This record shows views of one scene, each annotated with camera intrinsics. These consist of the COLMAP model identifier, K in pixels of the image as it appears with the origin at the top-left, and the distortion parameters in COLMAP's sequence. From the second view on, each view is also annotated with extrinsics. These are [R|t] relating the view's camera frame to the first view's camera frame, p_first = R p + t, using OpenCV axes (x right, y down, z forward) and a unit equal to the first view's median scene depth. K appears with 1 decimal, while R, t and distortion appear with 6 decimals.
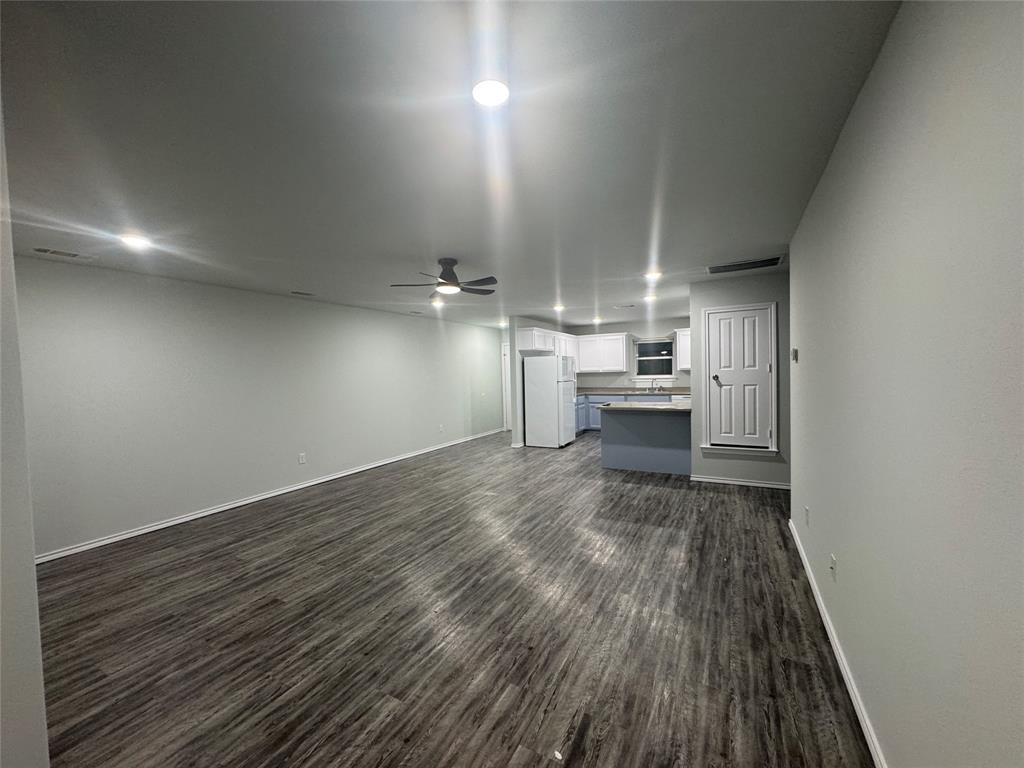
lens RADIAL K [[406.7, 0, 512.0], [0, 406.7, 384.0], [0, 0, 1]] dist [0.002803, 0.000204]
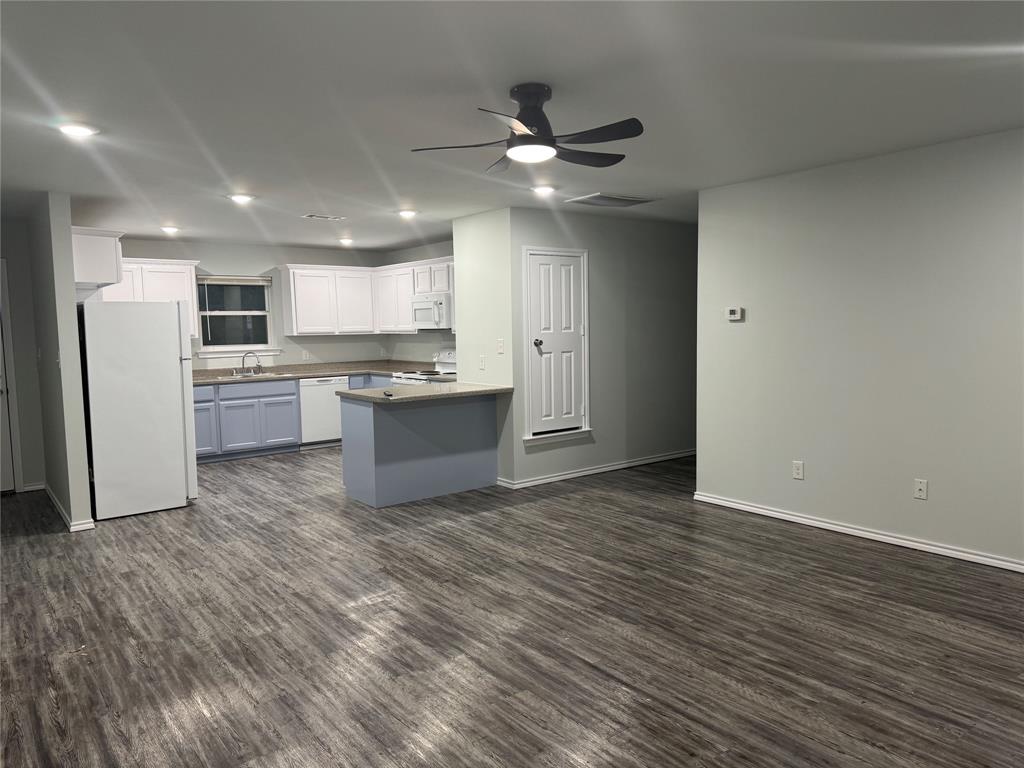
lens RADIAL K [[719.3, 0, 506.7], [0, 719.3, 384.3], [0, 0, 1]] dist [0.069466, -0.075218]
pose [[0.409142, -0.058473, 0.910595, -0.715851], [0.036588, 0.998193, 0.047658, -0.004725], [-0.911737, 0.013818, 0.410543, 0.520368]]
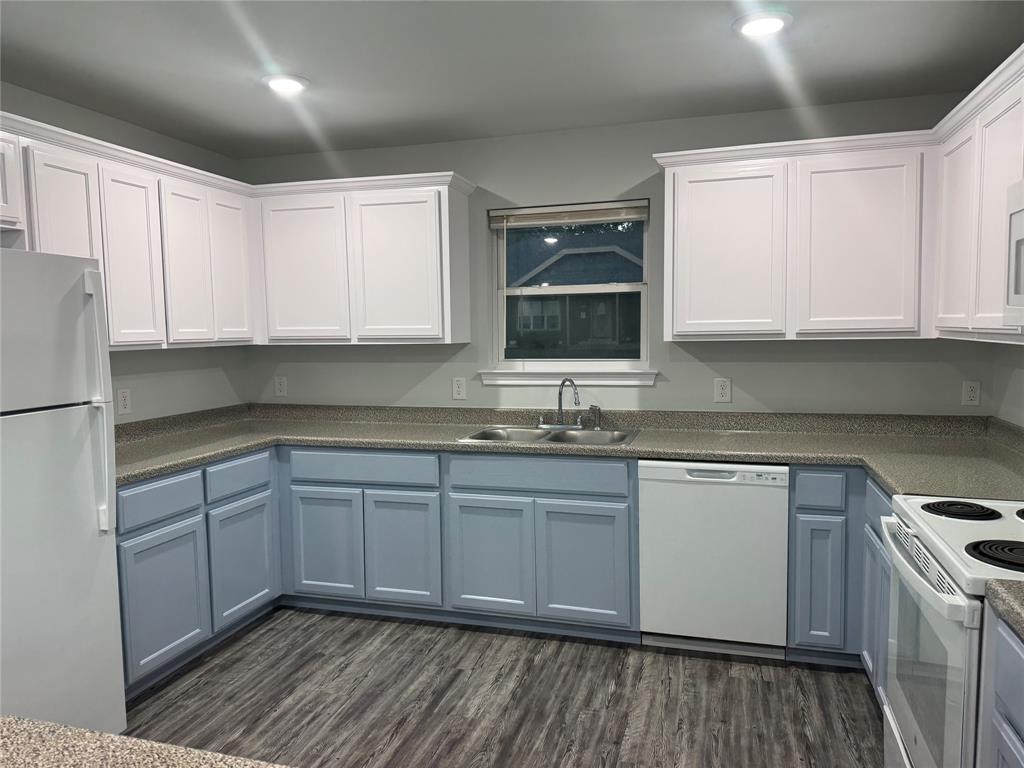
lens RADIAL K [[733.3, 0, 505.0], [0, 733.3, 380.5], [0, 0, 1]] dist [0.164744, -0.233756]
pose [[0.978459, -0.004070, 0.206402, 0.408958], [-0.004118, 0.999222, 0.039226, -0.048872], [-0.206401, -0.039231, 0.977681, 1.068501]]
